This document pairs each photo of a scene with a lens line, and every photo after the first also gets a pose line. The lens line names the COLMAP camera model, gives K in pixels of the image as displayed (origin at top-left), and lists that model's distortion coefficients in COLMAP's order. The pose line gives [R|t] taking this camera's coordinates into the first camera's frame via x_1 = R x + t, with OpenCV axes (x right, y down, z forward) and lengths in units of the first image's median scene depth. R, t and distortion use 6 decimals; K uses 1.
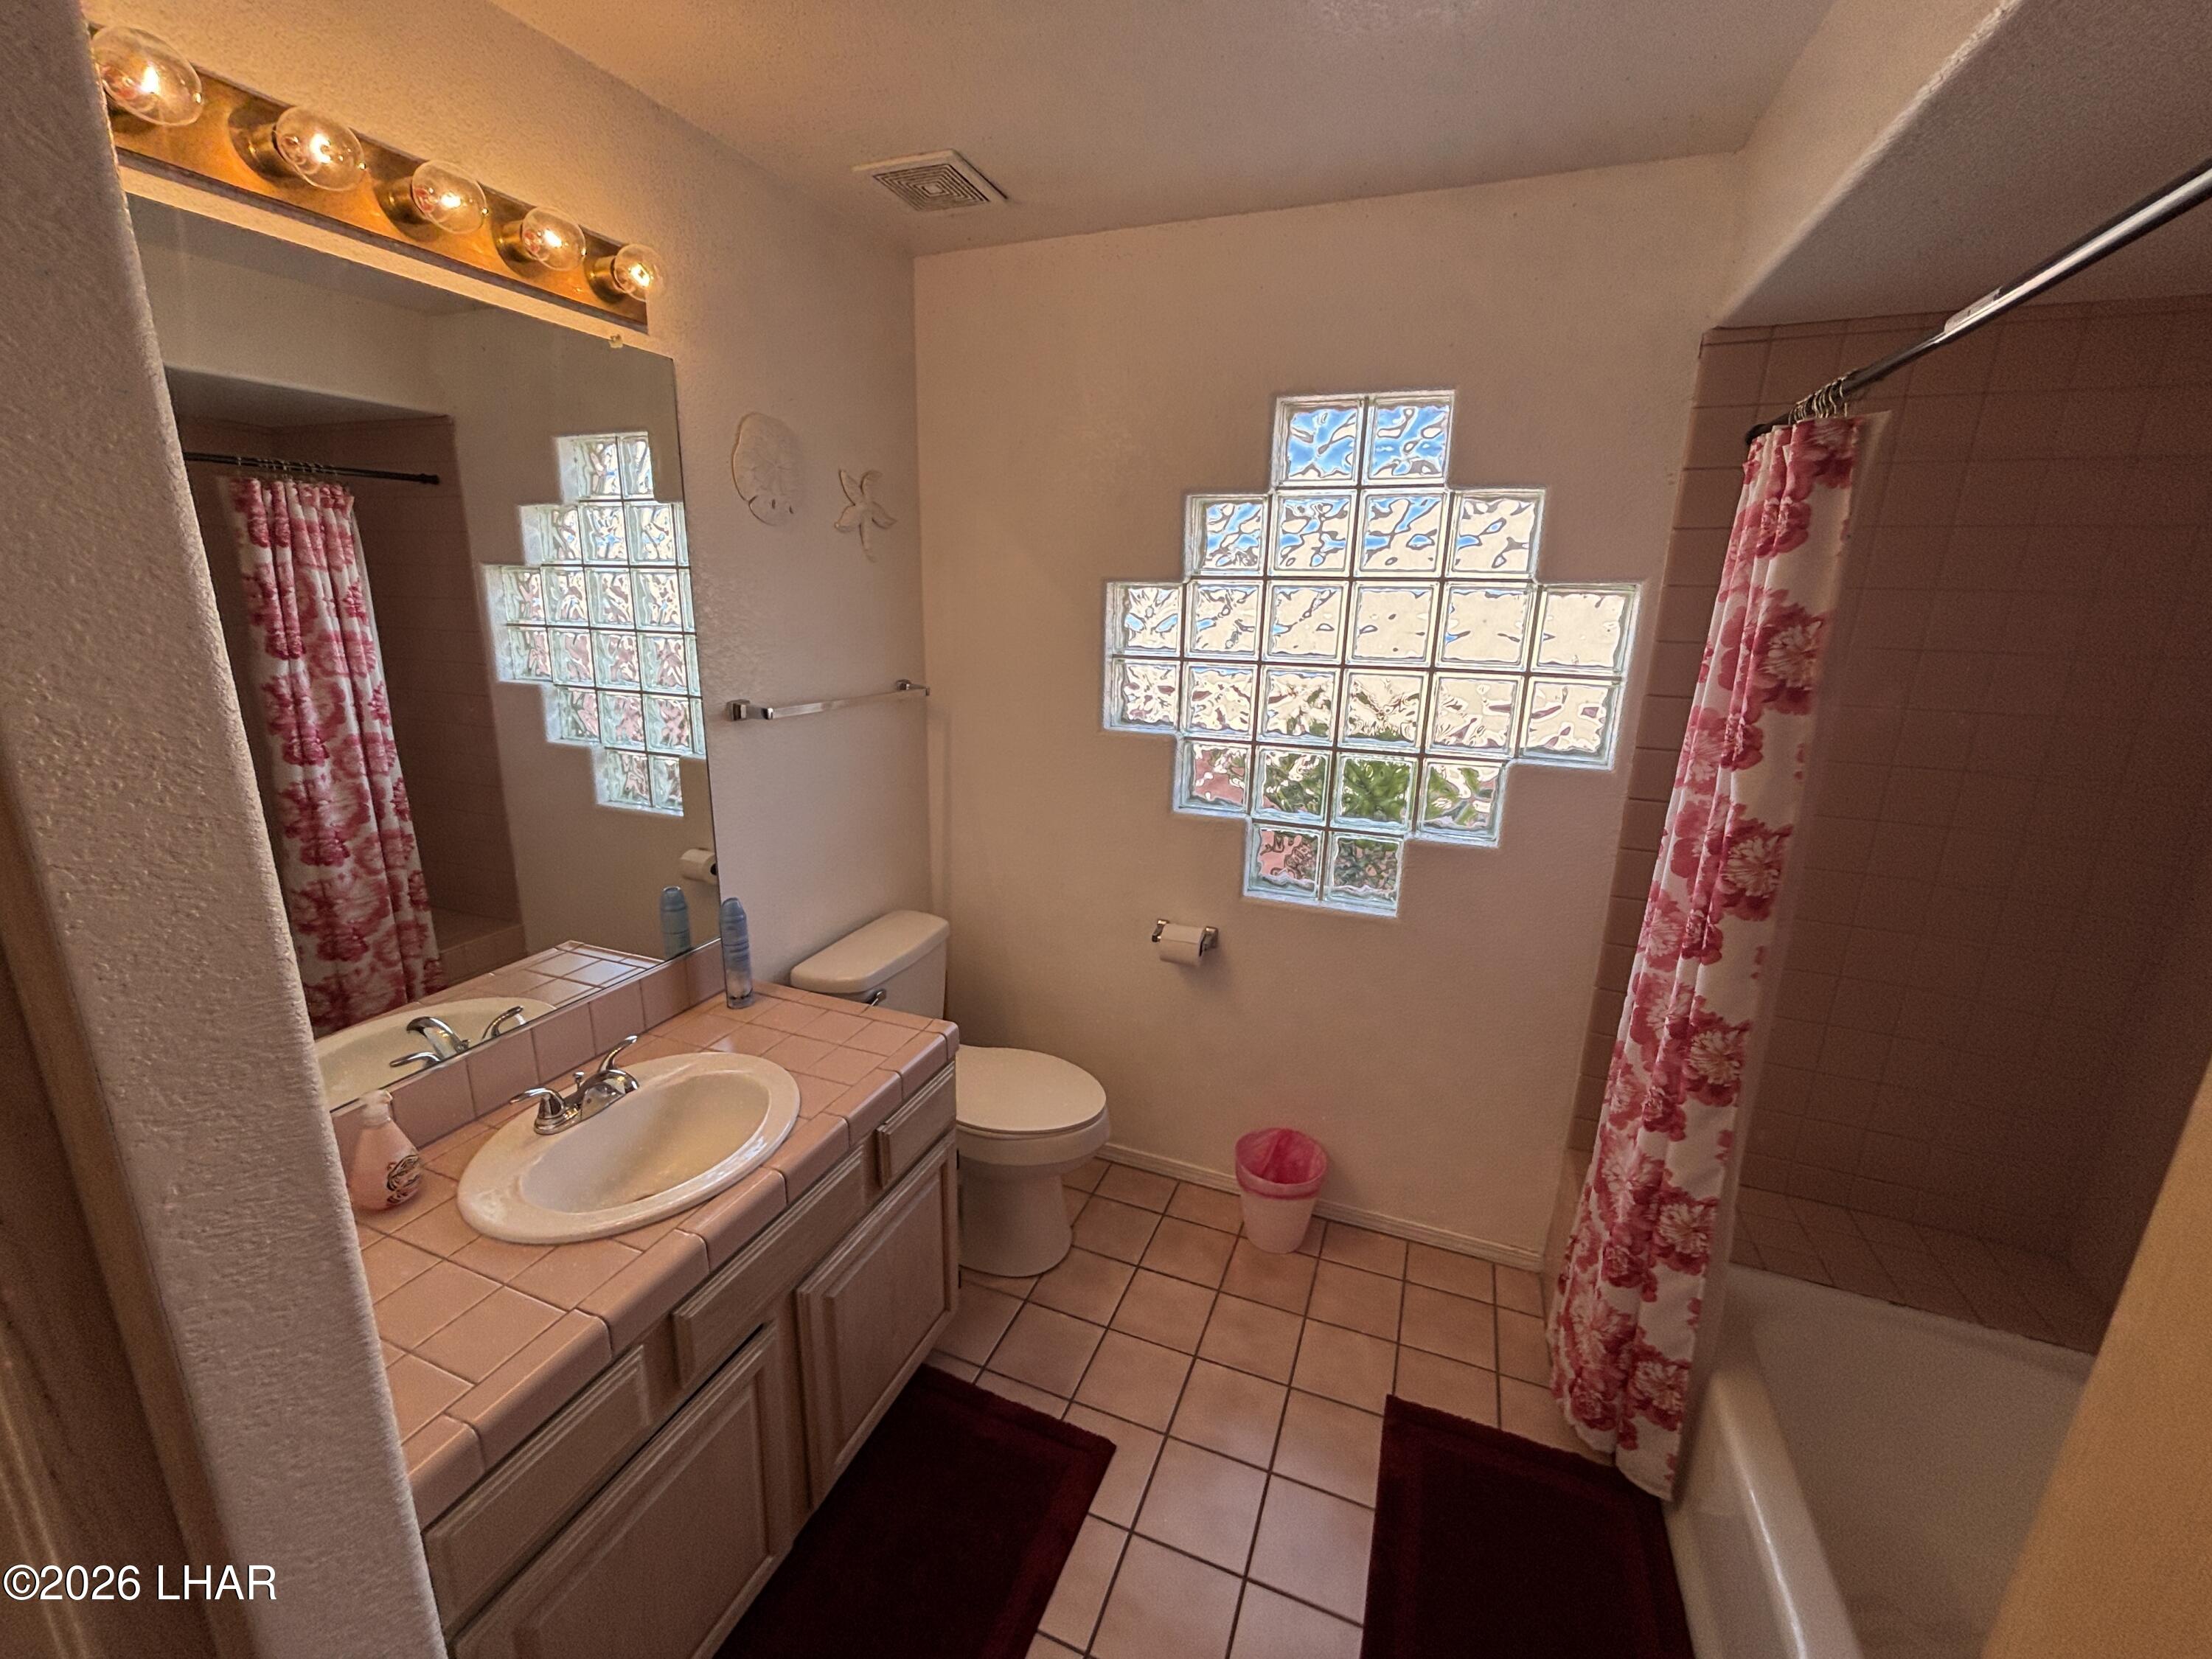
lens RADIAL K [[896.7, 0, 1104.8], [0, 896.7, 825.1], [0, 0, 1]] dist [0.003437, -0.000021]
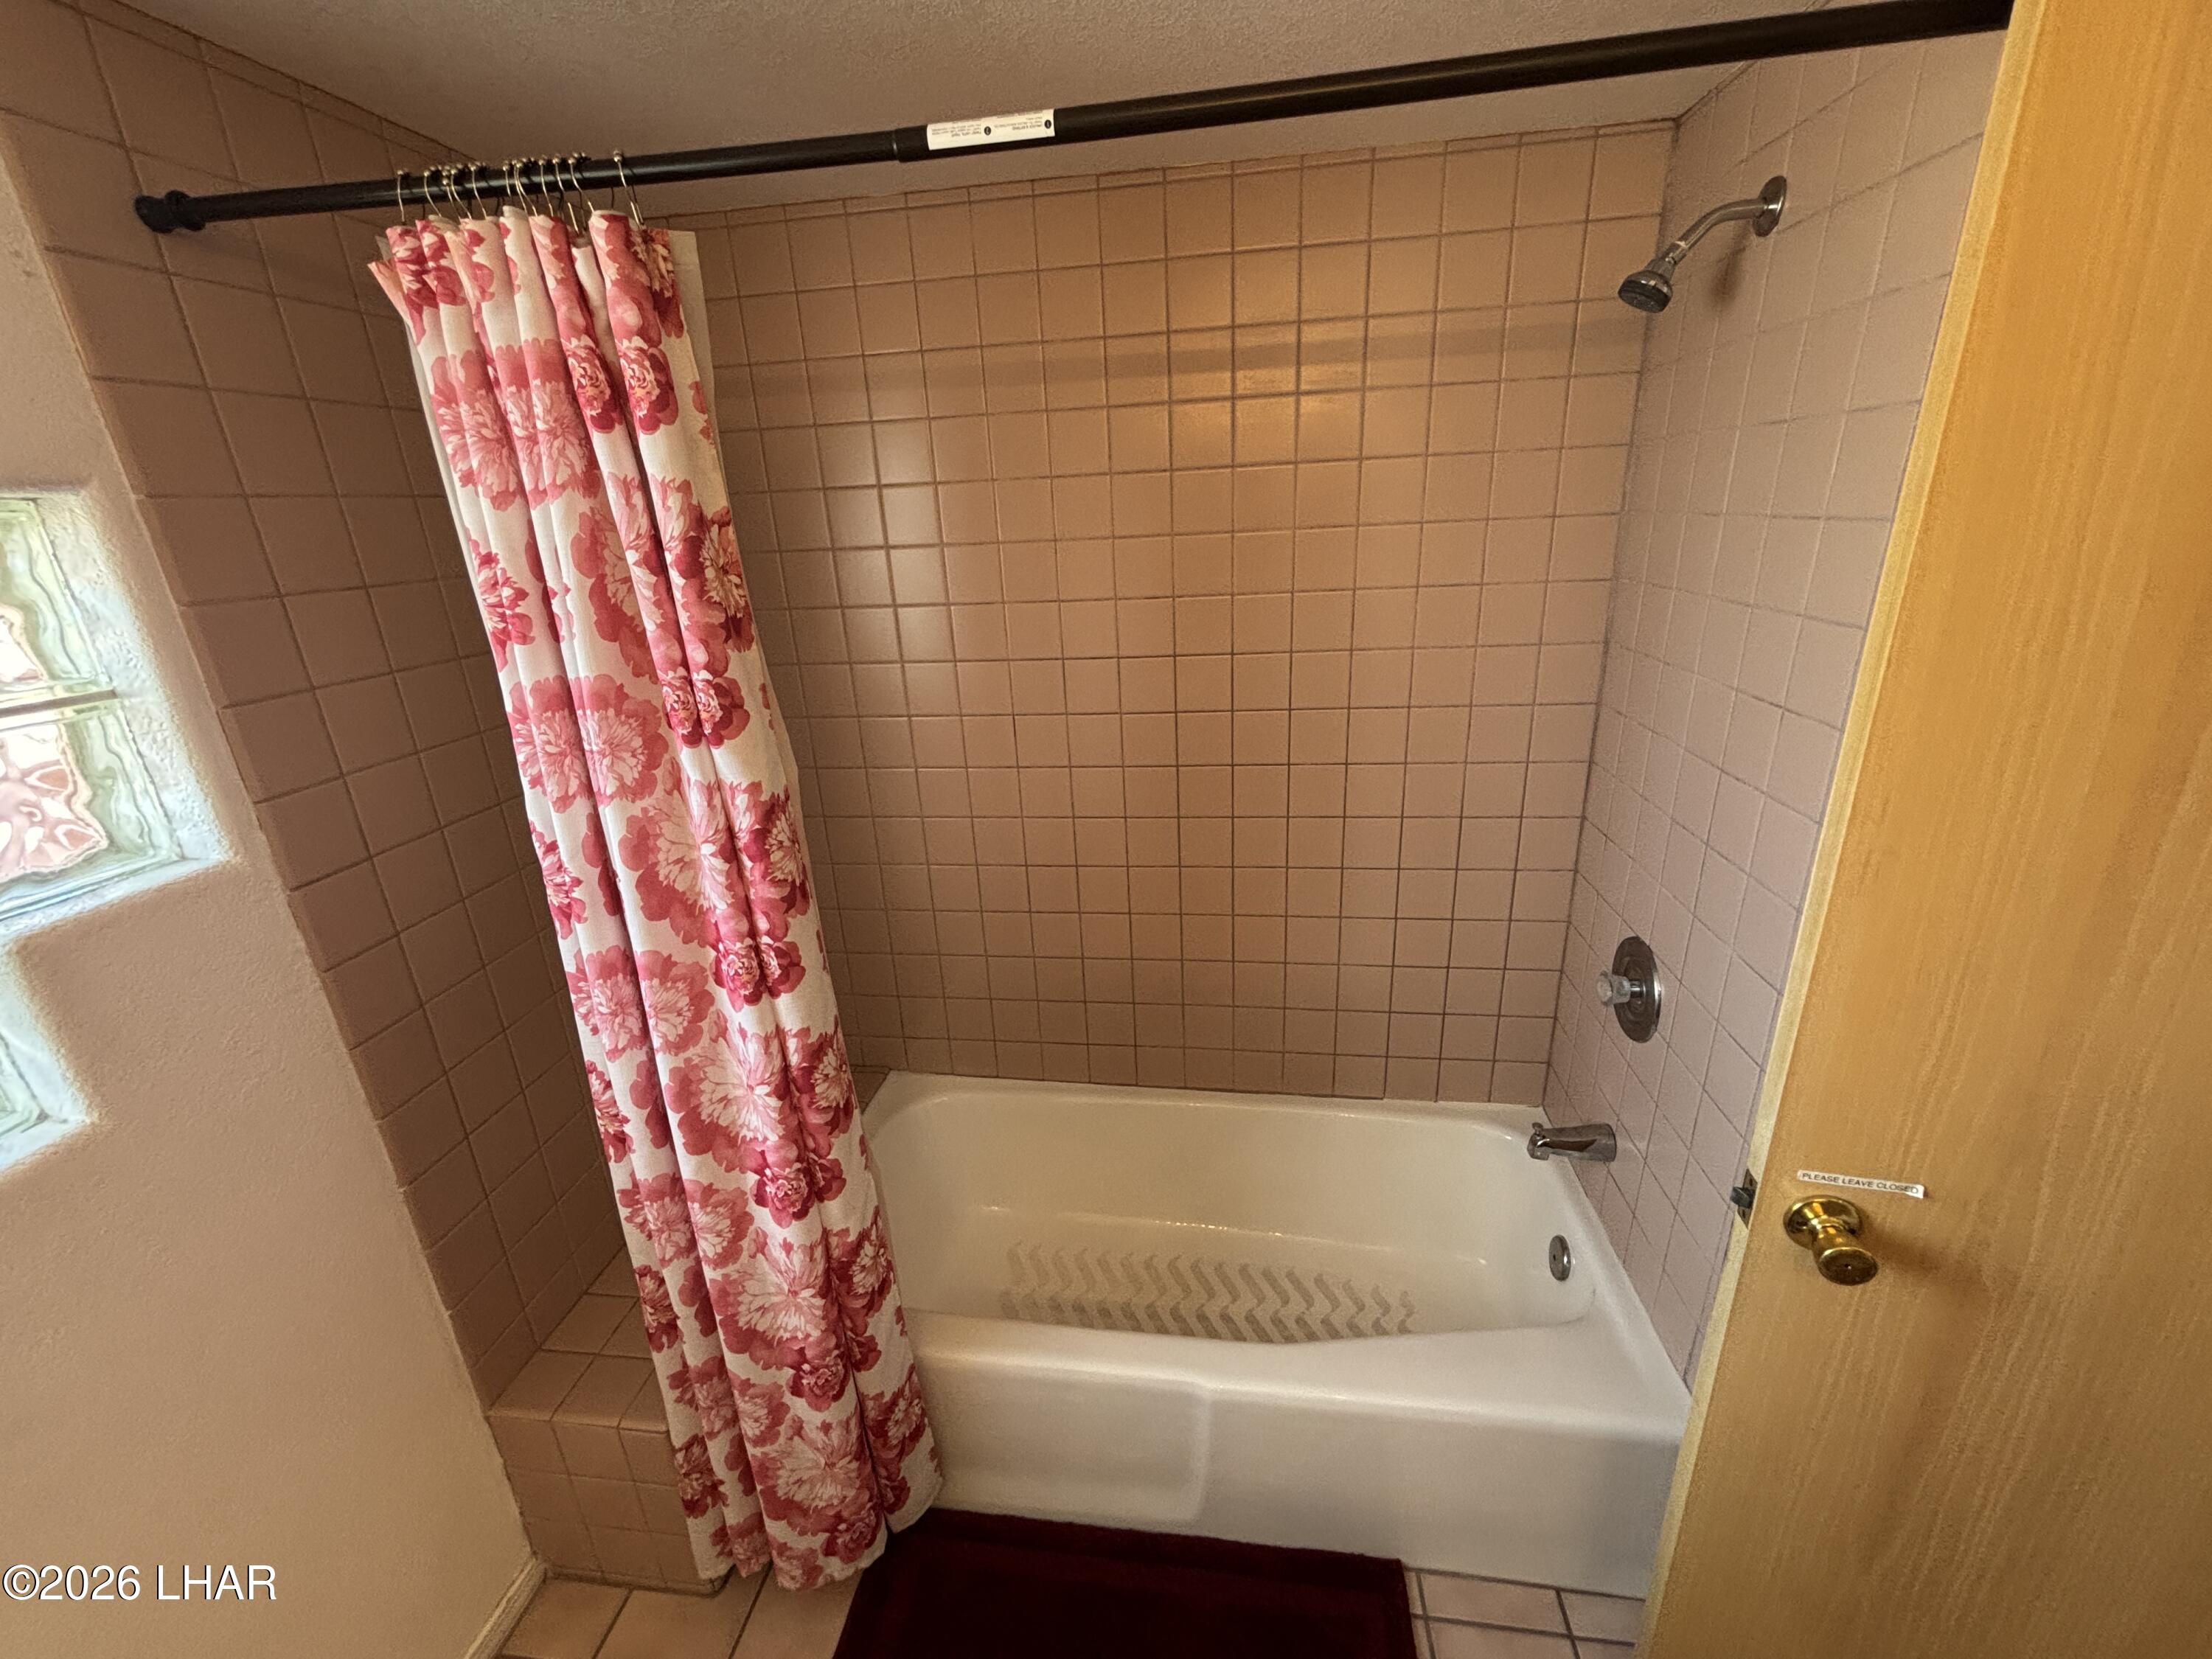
lens RADIAL K [[896.7, 0, 1106.3], [0, 896.7, 828.2], [0, 0, 1]] dist [0.003437, -0.000021]
pose [[-0.238287, -0.342053, 0.908966, -0.037678], [0.279329, 0.872242, 0.401459, -0.203869], [-0.930159, 0.349563, -0.112298, 0.826445]]
